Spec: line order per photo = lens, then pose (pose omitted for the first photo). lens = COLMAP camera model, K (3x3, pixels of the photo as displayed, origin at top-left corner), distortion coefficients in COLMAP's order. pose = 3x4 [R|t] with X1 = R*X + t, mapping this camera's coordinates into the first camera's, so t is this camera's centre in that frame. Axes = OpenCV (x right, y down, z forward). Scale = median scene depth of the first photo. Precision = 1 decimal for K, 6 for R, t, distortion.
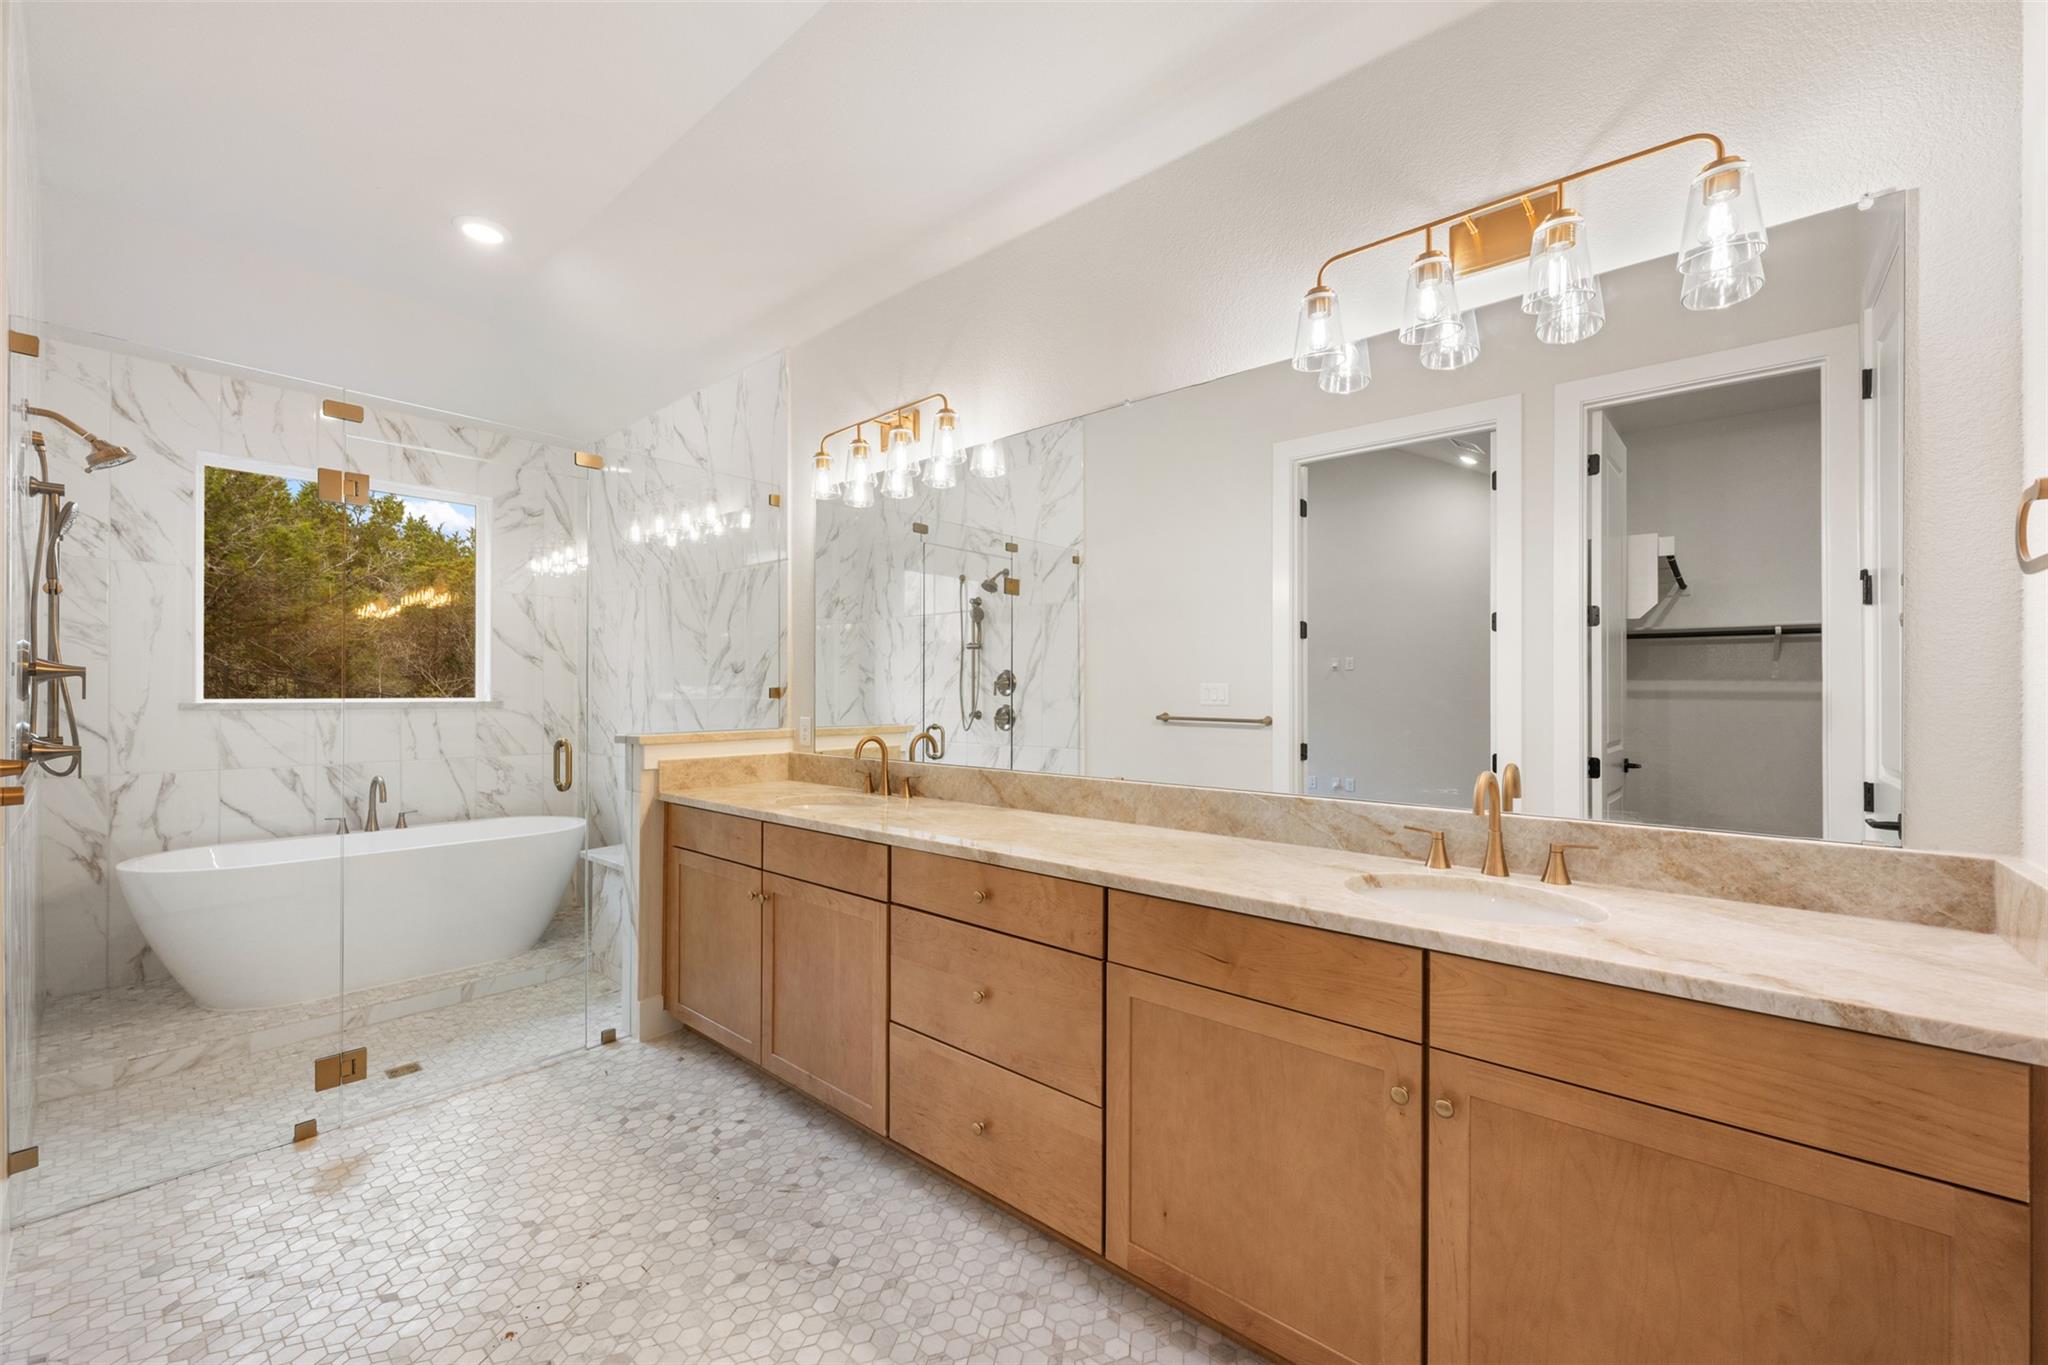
lens RADIAL K [[808.5, 0, 1005.4], [0, 808.5, 687.8], [0, 0, 1]] dist [-0.000347, 0.000060]
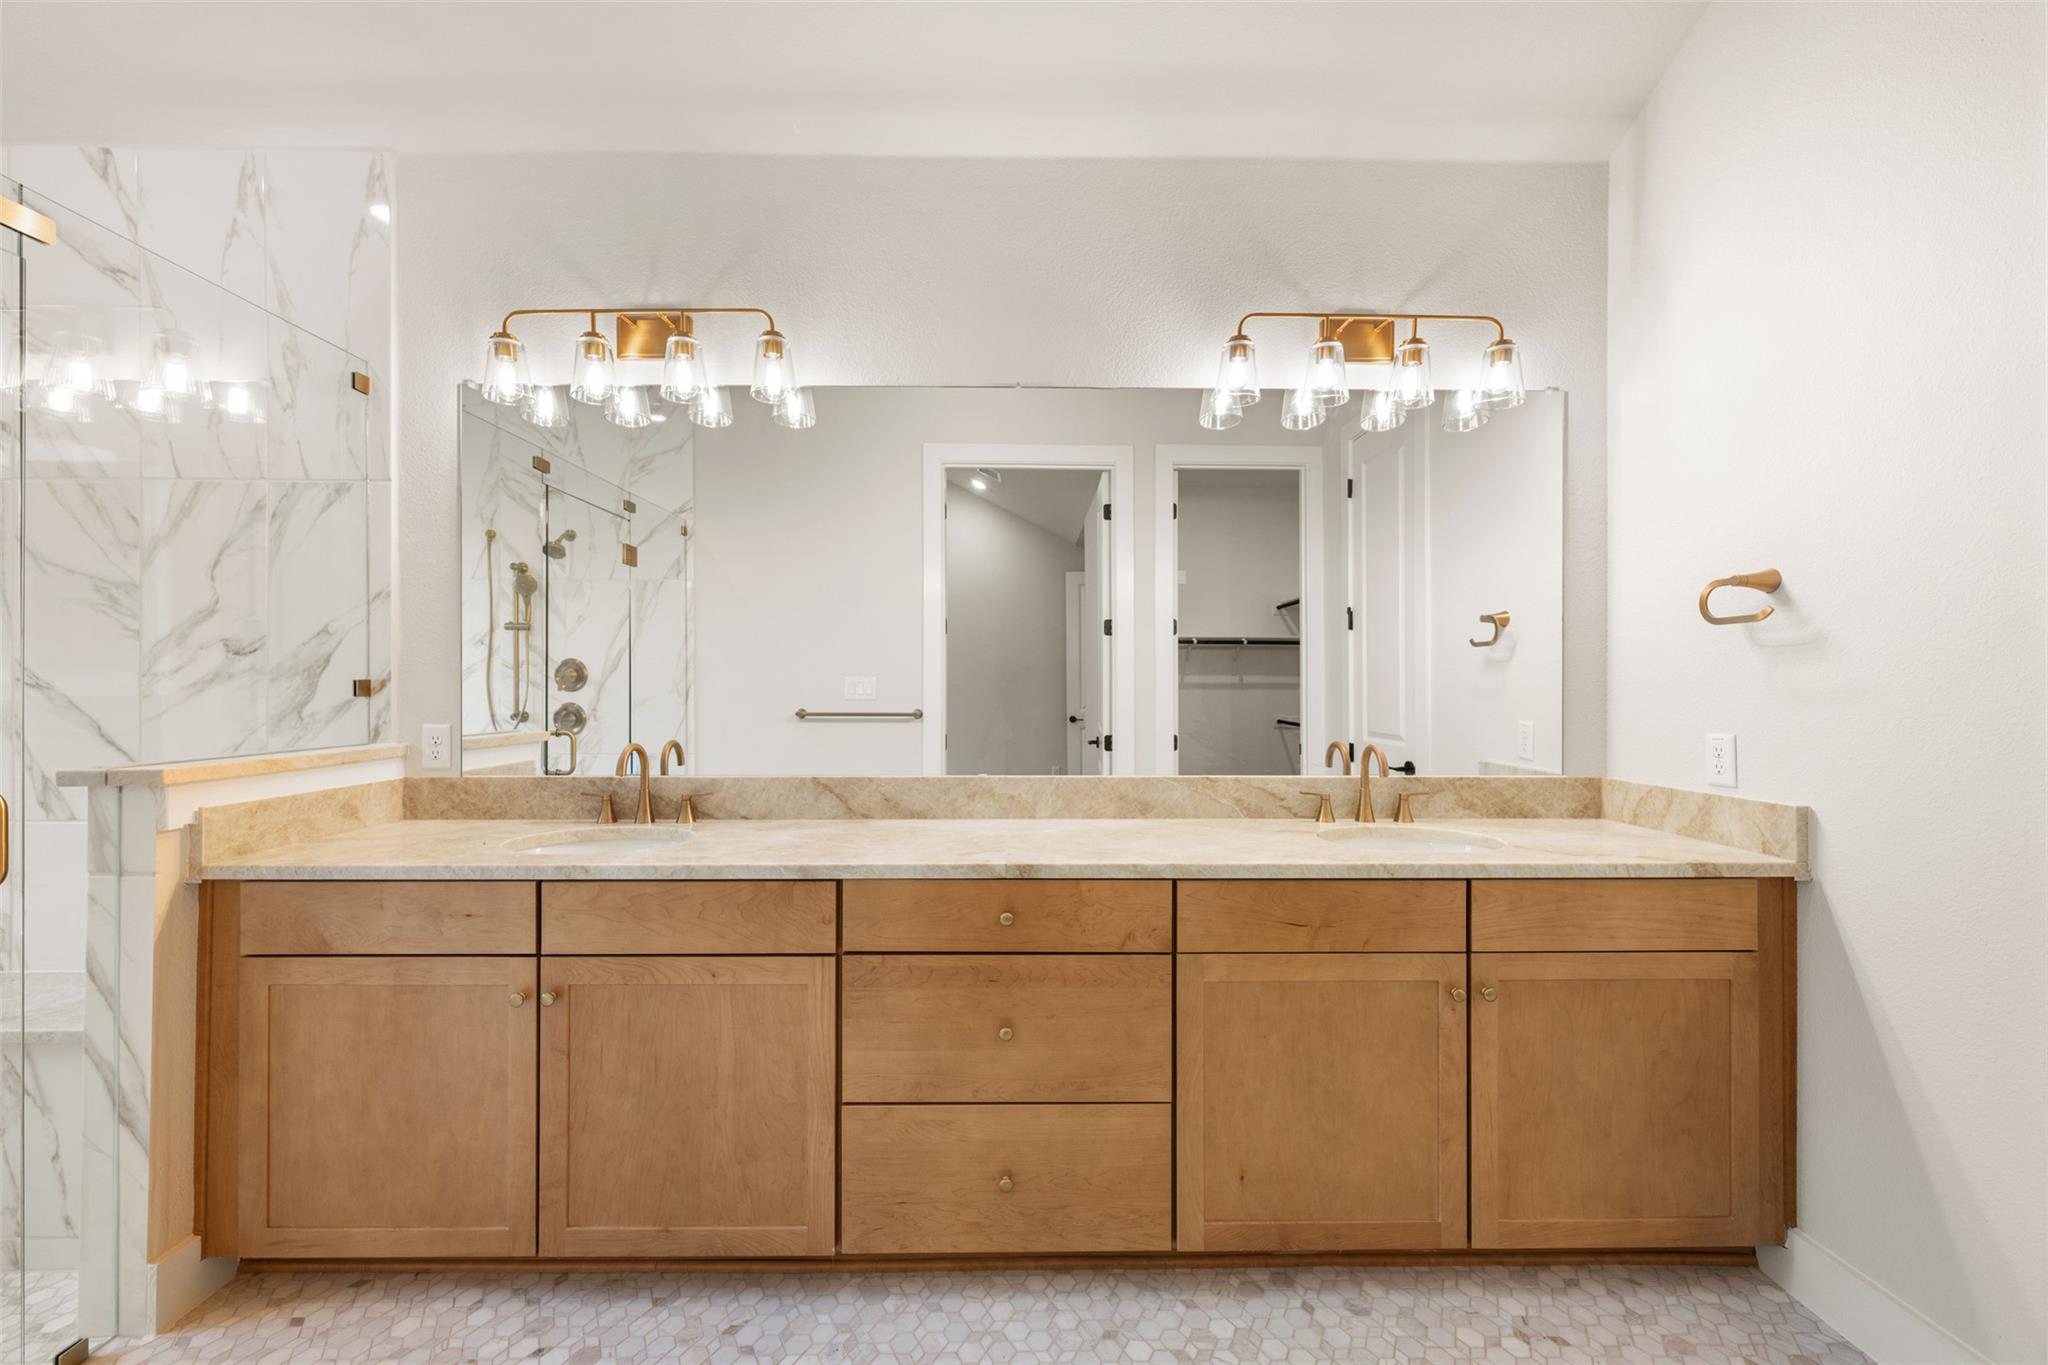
lens RADIAL K [[808.5, 0, 1013.6], [0, 808.5, 682.8], [0, 0, 1]] dist [-0.000347, 0.000060]
pose [[0.745436, 0.000967, 0.666576, -0.495723], [-0.001827, 0.999998, 0.000592, 0.002995], [-0.666574, -0.001659, 0.745437, 0.281182]]
